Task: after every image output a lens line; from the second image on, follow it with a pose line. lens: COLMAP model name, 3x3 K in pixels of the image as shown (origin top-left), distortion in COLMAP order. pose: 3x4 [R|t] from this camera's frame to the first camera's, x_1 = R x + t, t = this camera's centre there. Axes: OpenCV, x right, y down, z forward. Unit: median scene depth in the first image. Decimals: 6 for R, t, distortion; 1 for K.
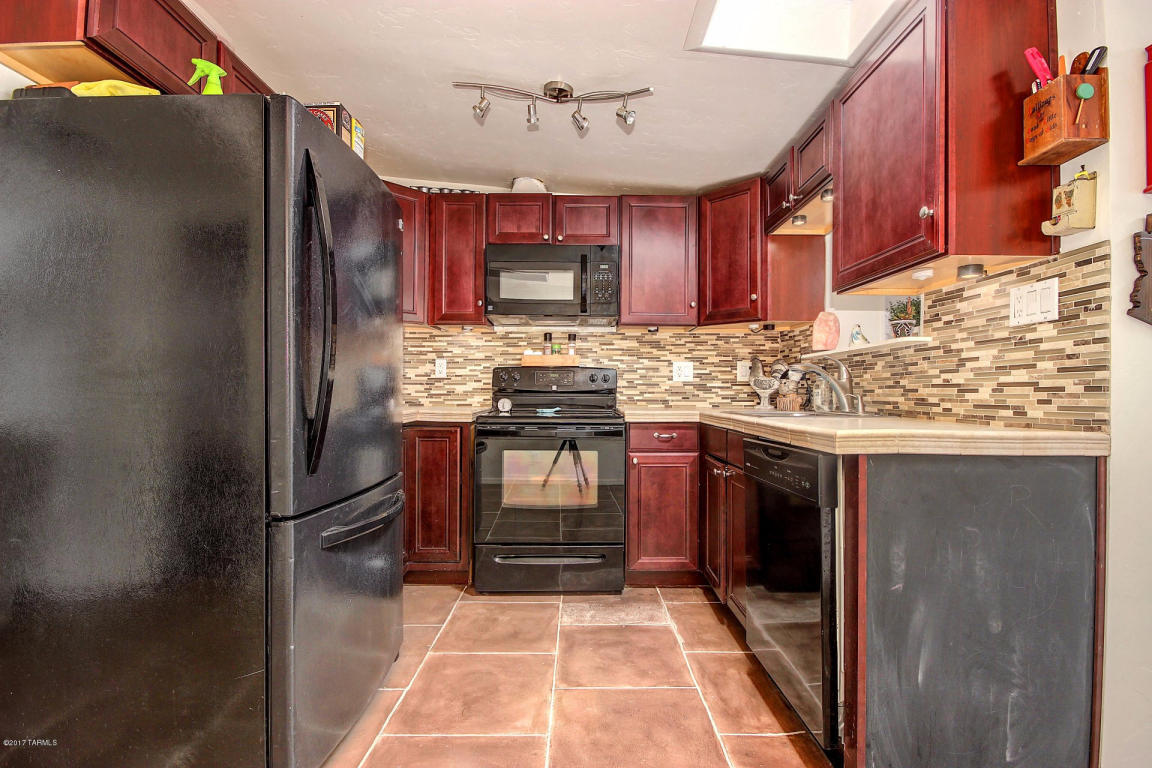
lens RADIAL K [[535.7, 0, 586.3], [0, 535.7, 391.2], [0, 0, 1]] dist [0.004303, -0.009461]
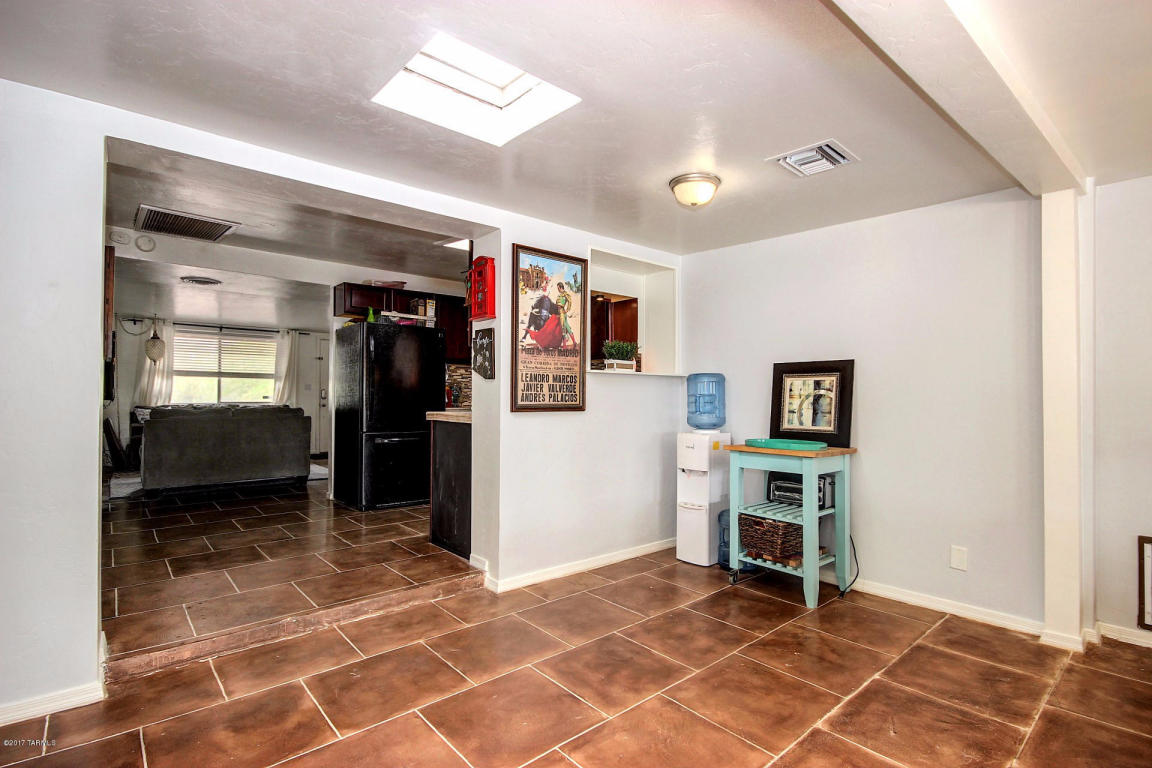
lens RADIAL K [[535.7, 0, 569.6], [0, 535.7, 386.7], [0, 0, 1]] dist [0.004303, -0.009461]
pose [[0.646971, -0.017029, -0.762324, 1.794815], [0.004349, 0.999817, -0.018644, -0.003286], [0.762502, 0.008747, 0.646927, -0.188621]]
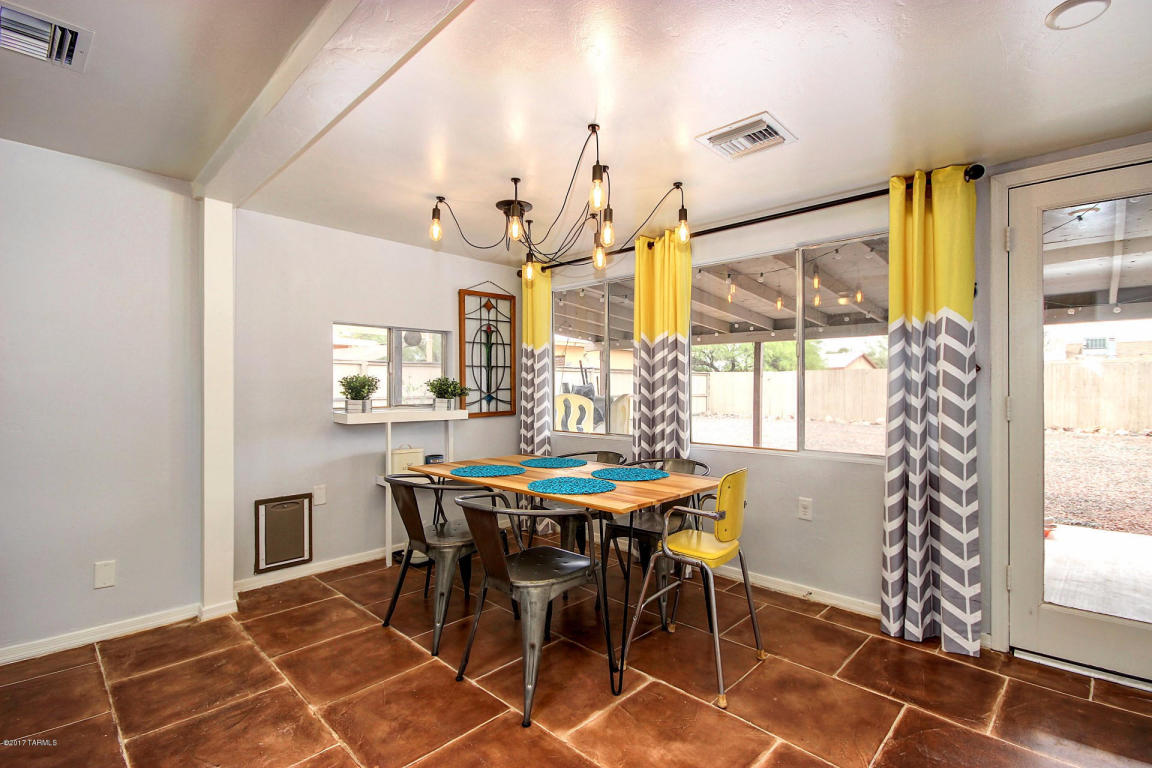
lens RADIAL K [[535.7, 0, 586.2], [0, 535.7, 386.3], [0, 0, 1]] dist [0.004303, -0.009461]
pose [[0.694663, -0.006567, 0.719305, 1.344931], [0.003176, 0.999977, 0.006063, -0.008970], [-0.719328, -0.001928, 0.694668, -0.146519]]
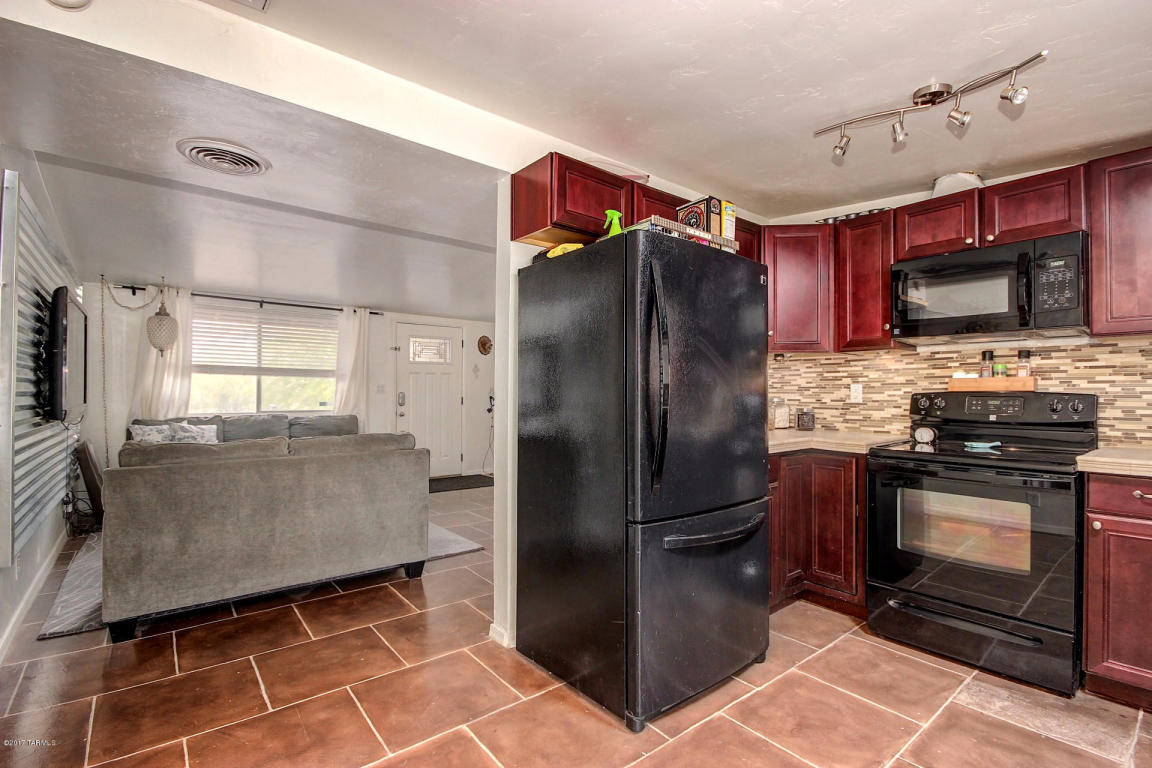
lens RADIAL K [[535.7, 0, 579.7], [0, 535.7, 391.3], [0, 0, 1]] dist [0.004303, -0.009461]
pose [[0.618067, -0.006212, -0.786101, 0.258612], [0.001809, 0.999977, -0.006480, -0.056886], [0.786124, 0.002583, 0.618064, -0.006453]]
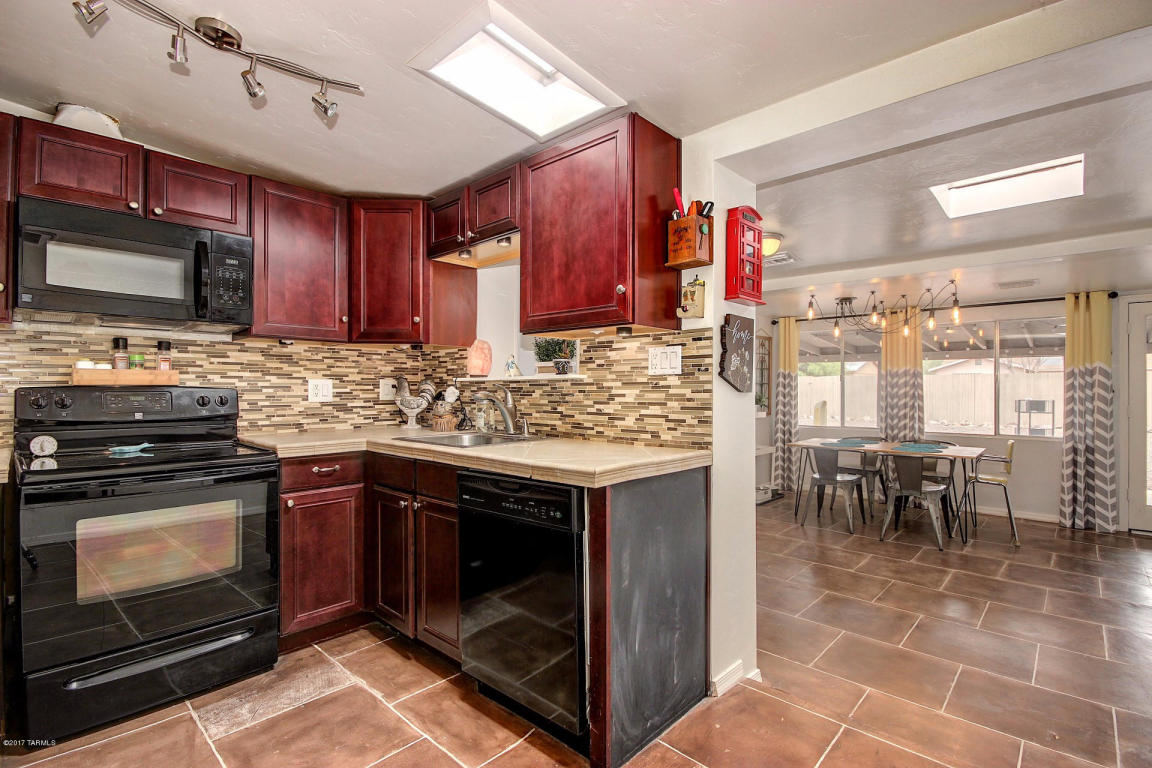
lens RADIAL K [[535.7, 0, 587.2], [0, 535.7, 390.2], [0, 0, 1]] dist [0.004303, -0.009461]
pose [[0.681253, -0.008248, 0.732002, -0.231217], [0.001702, 0.999952, 0.009683, -0.061909], [-0.732046, -0.005350, 0.681234, 0.103256]]
